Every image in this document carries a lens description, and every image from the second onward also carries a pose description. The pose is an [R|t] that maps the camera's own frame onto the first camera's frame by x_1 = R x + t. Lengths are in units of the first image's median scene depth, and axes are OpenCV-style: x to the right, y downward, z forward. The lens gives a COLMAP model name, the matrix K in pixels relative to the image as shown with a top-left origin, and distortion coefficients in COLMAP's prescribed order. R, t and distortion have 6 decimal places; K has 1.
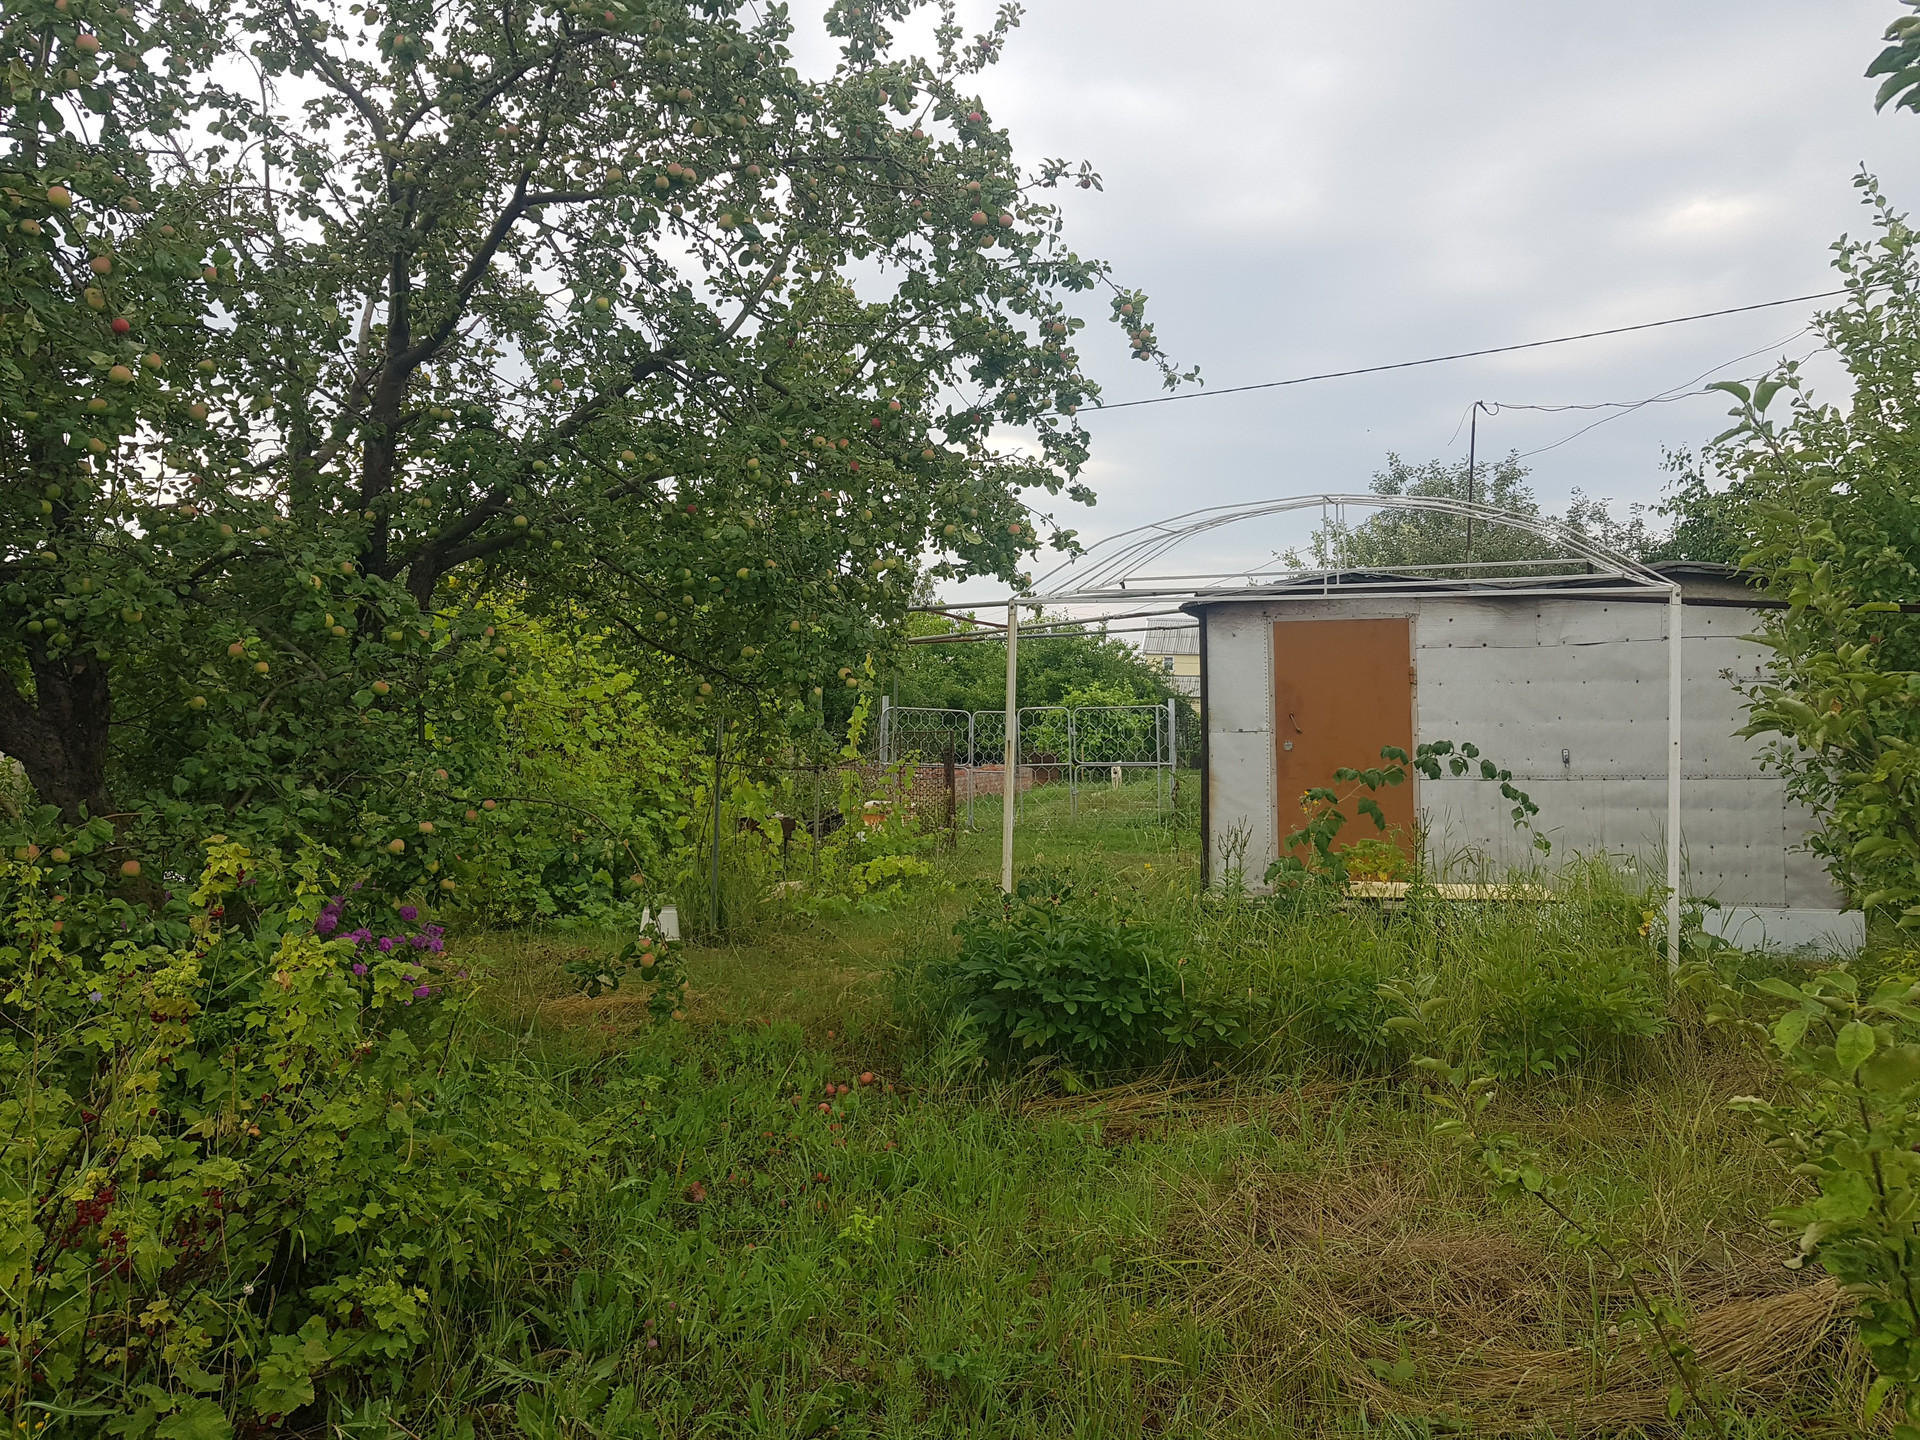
lens RADIAL K [[1512.4, 0, 958.5], [0, 1512.4, 718.5], [0, 0, 1]] dist [-0.006911, -0.002903]
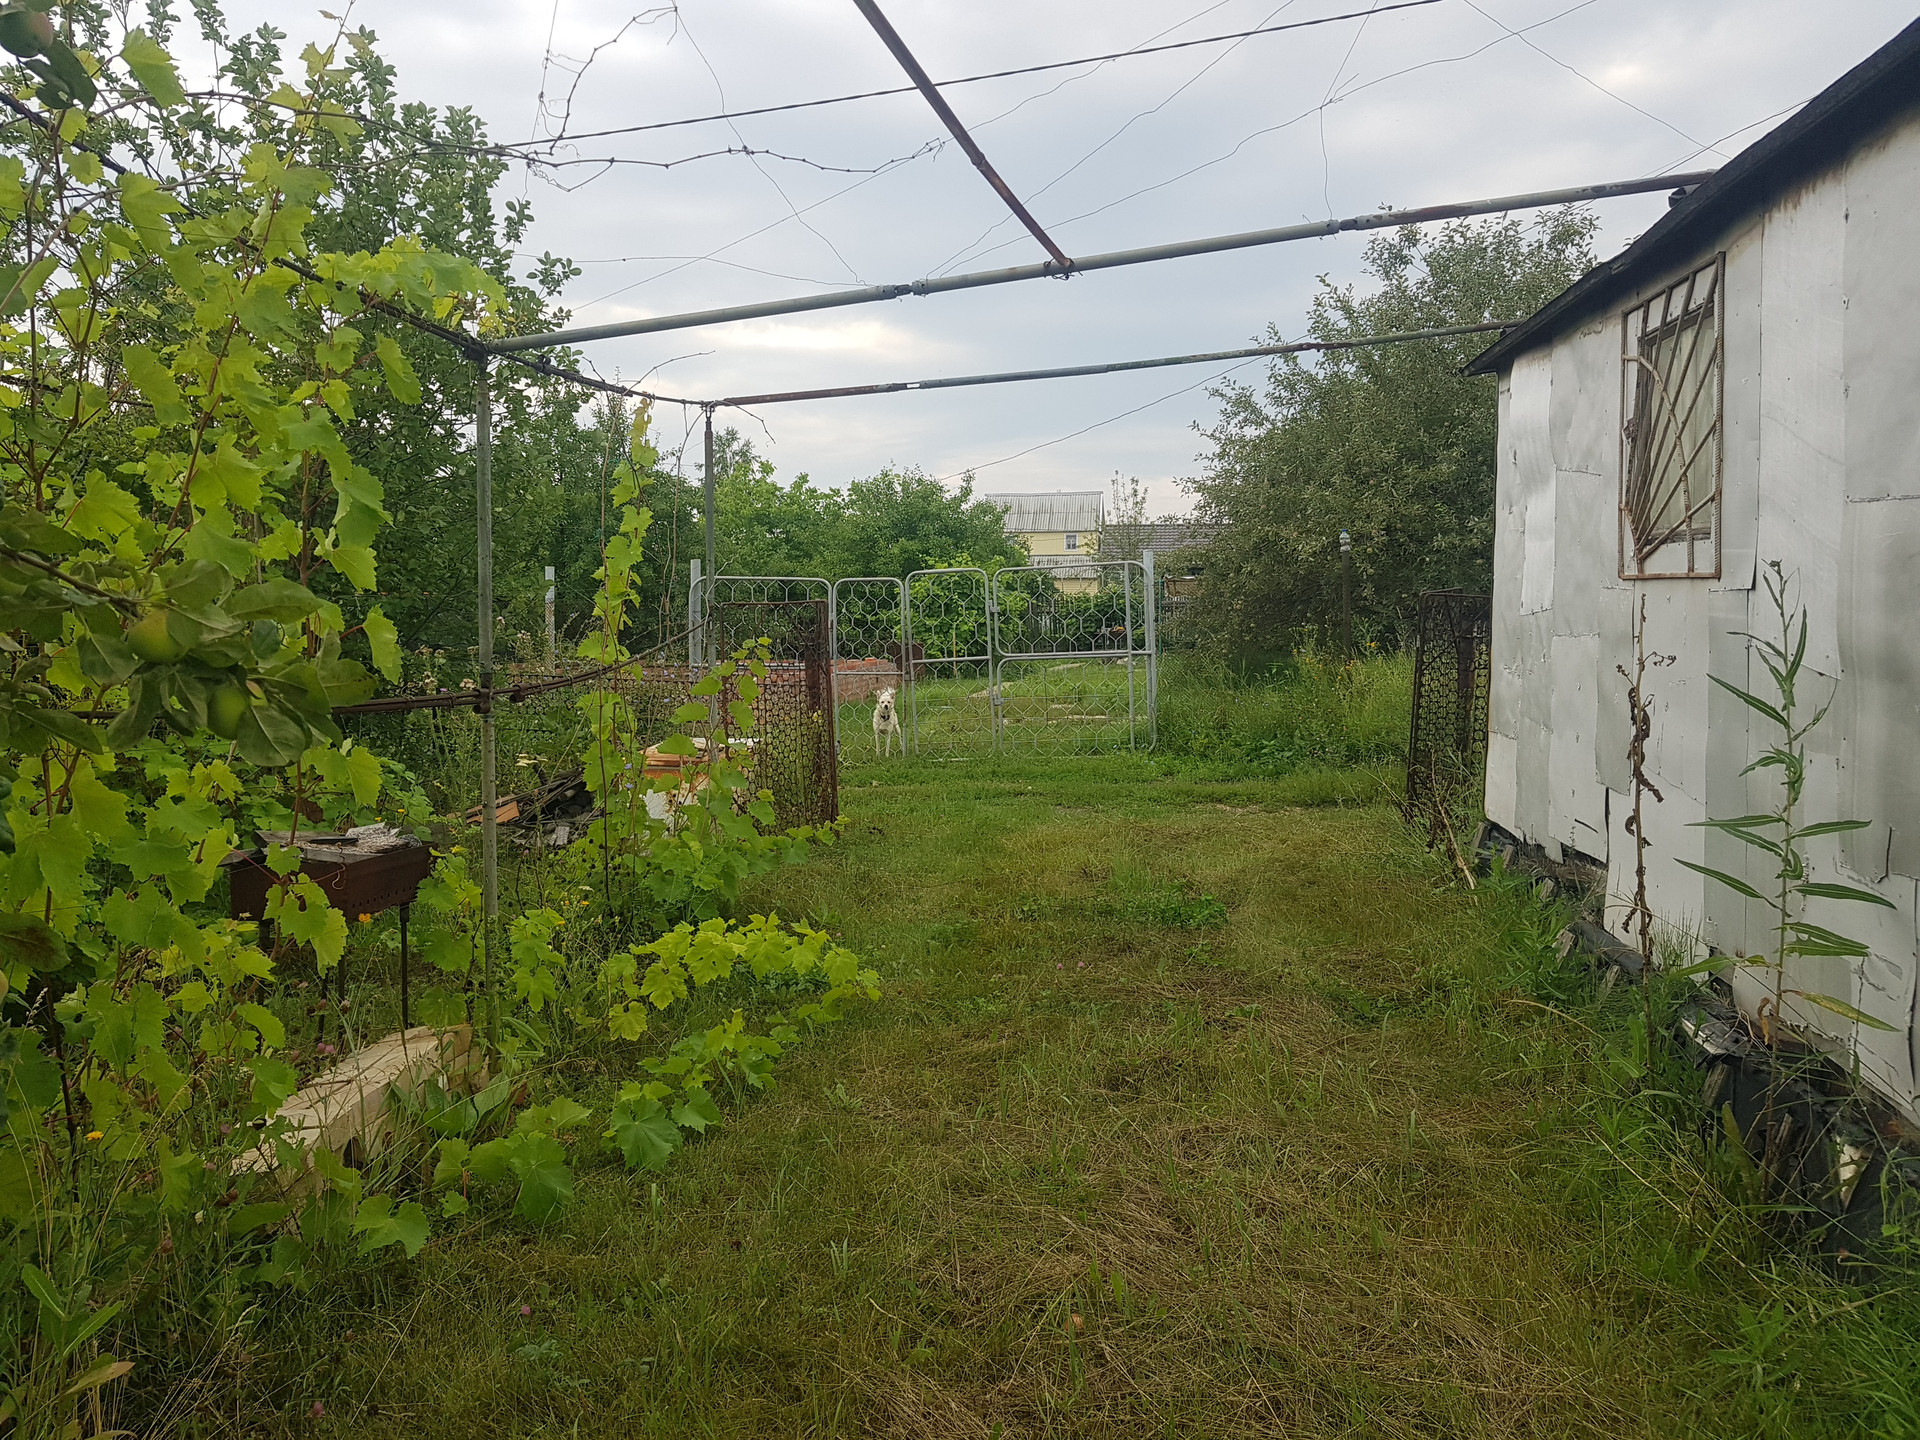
lens RADIAL K [[1512.4, 0, 960.7], [0, 1512.4, 706.3], [0, 0, 1]] dist [-0.006911, -0.002903]
pose [[0.992394, -0.037626, 0.117210, -0.021981], [0.030039, 0.997378, 0.065838, 0.012403], [-0.119380, -0.061816, 0.990922, 0.537624]]
